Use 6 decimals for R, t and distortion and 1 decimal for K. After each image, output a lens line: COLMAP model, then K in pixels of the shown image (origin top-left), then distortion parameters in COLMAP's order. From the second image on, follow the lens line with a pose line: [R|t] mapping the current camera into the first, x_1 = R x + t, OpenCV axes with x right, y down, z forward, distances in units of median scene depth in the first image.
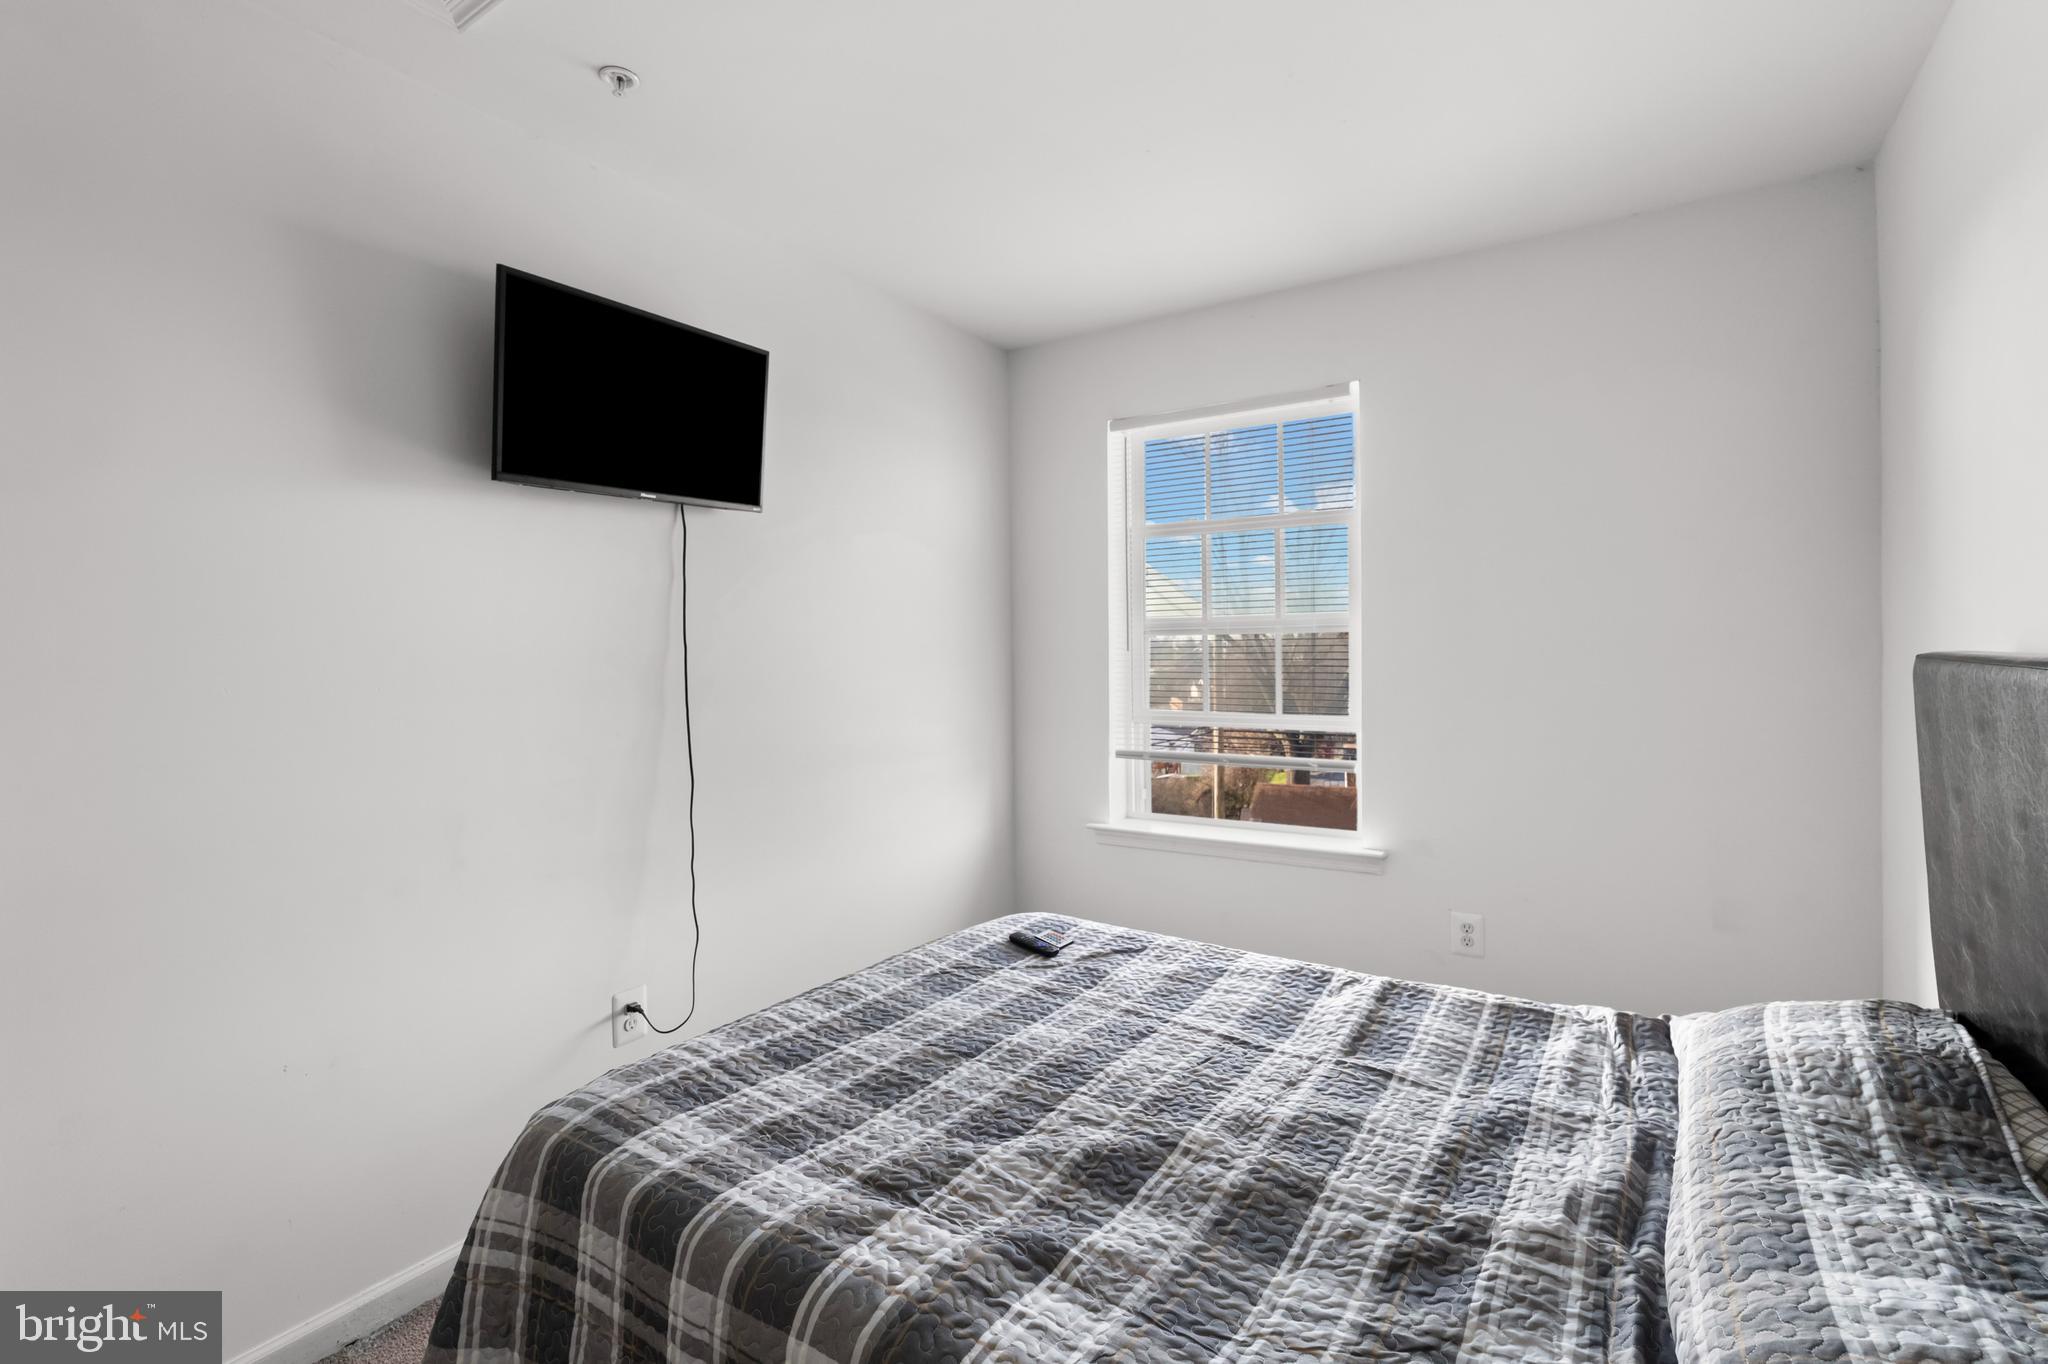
lens RADIAL K [[907.9, 0, 1023.1], [0, 907.9, 662.6], [0, 0, 1]] dist [-0.005534, -0.000257]
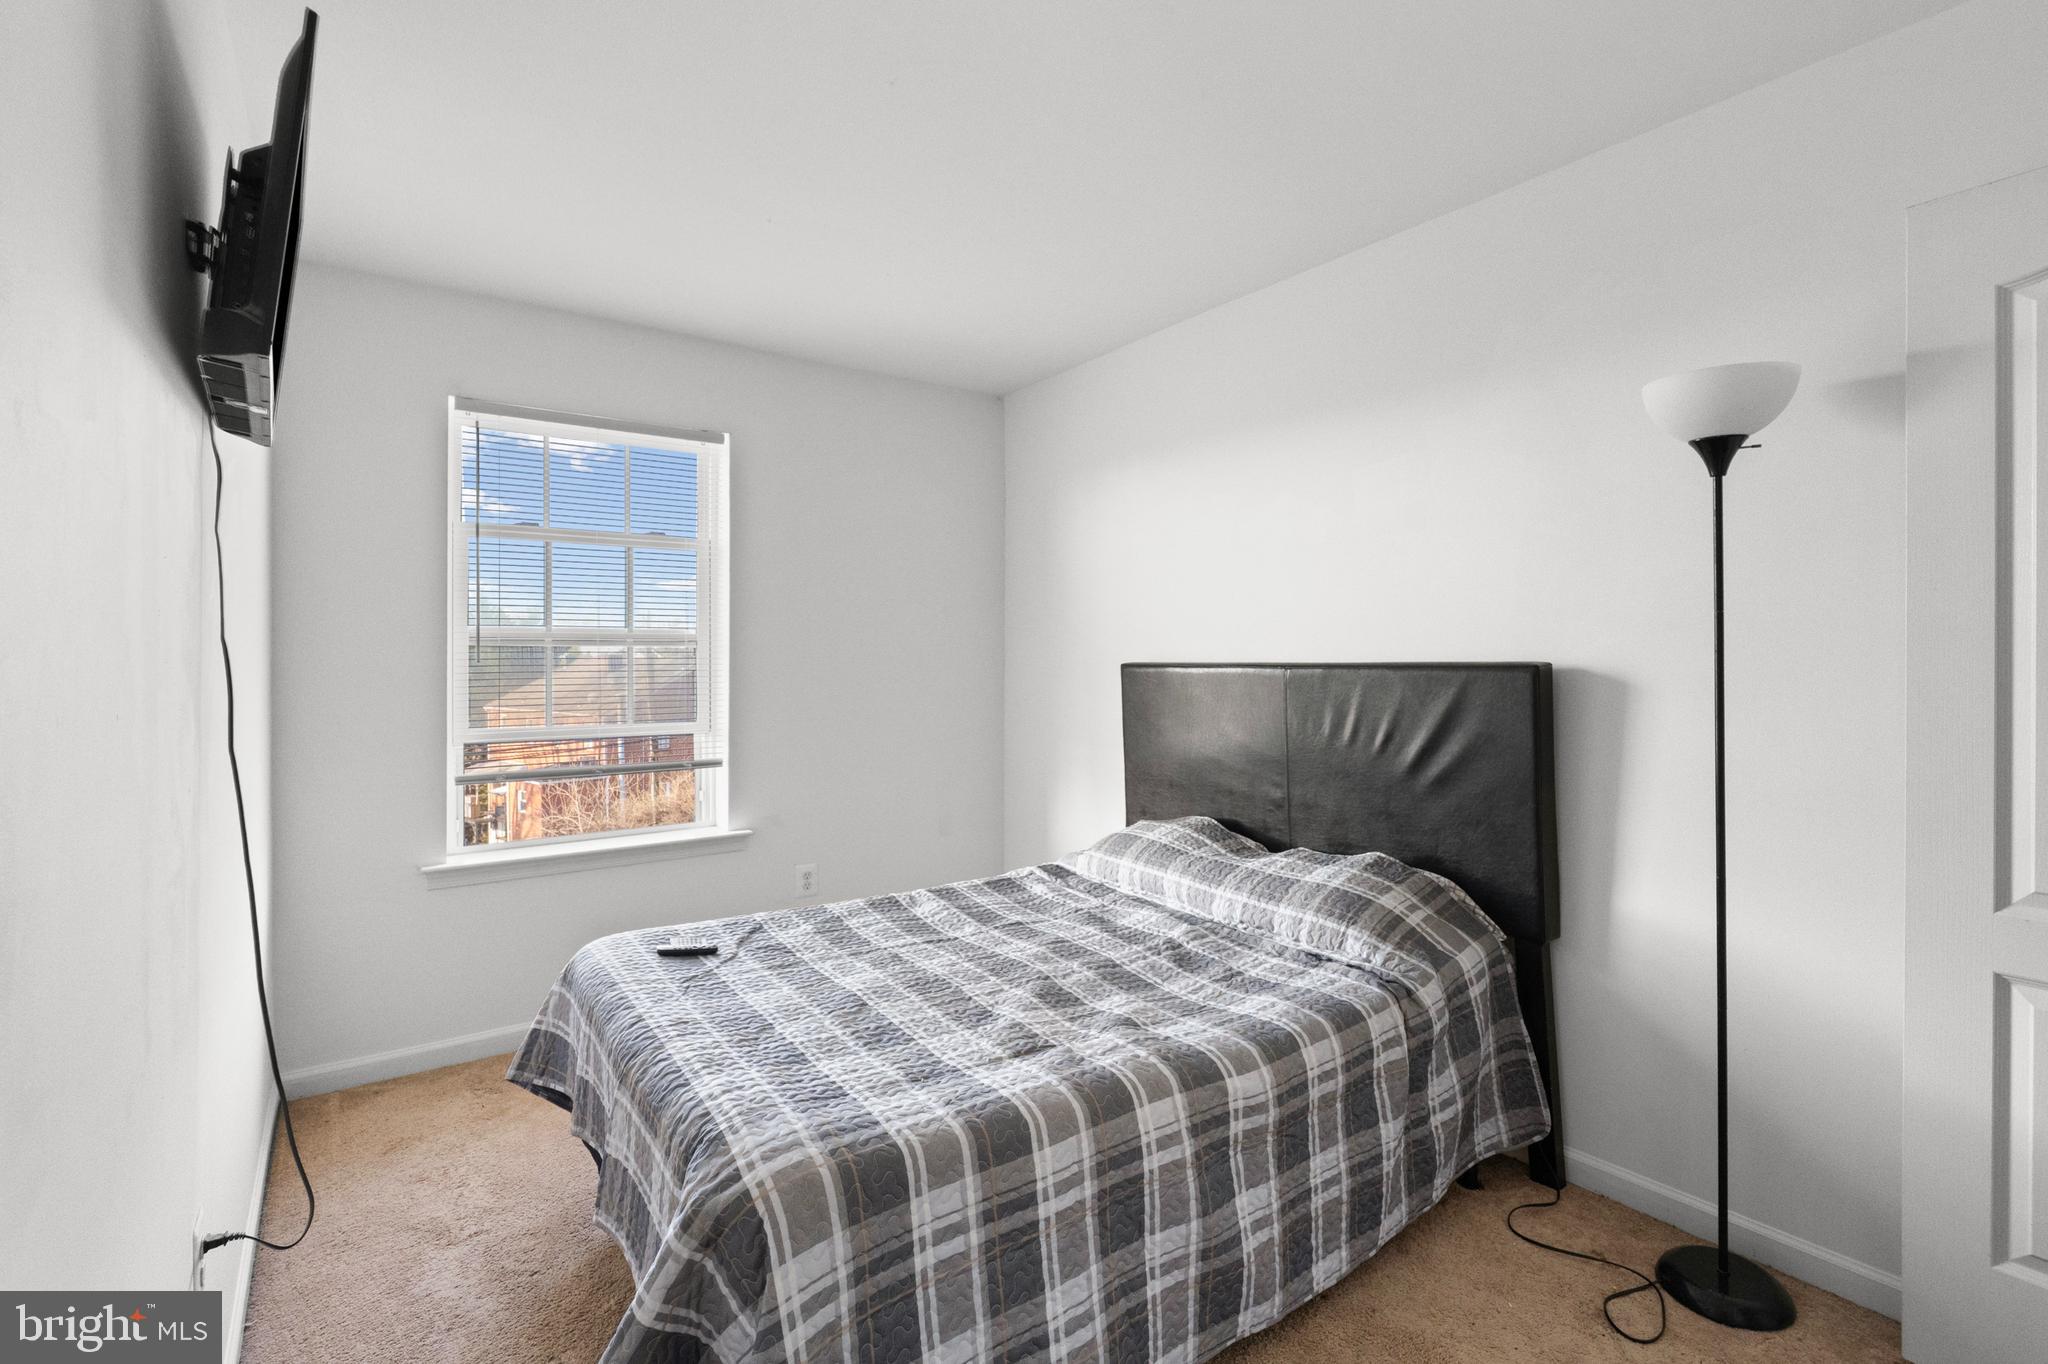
lens RADIAL K [[907.9, 0, 1020.8], [0, 907.9, 677.7], [0, 0, 1]] dist [-0.005534, -0.000257]
pose [[0.386129, -0.006723, 0.922420, -1.094378], [0.012245, 0.999923, 0.002162, 0.015231], [-0.922364, 0.010460, 0.386181, 0.377303]]
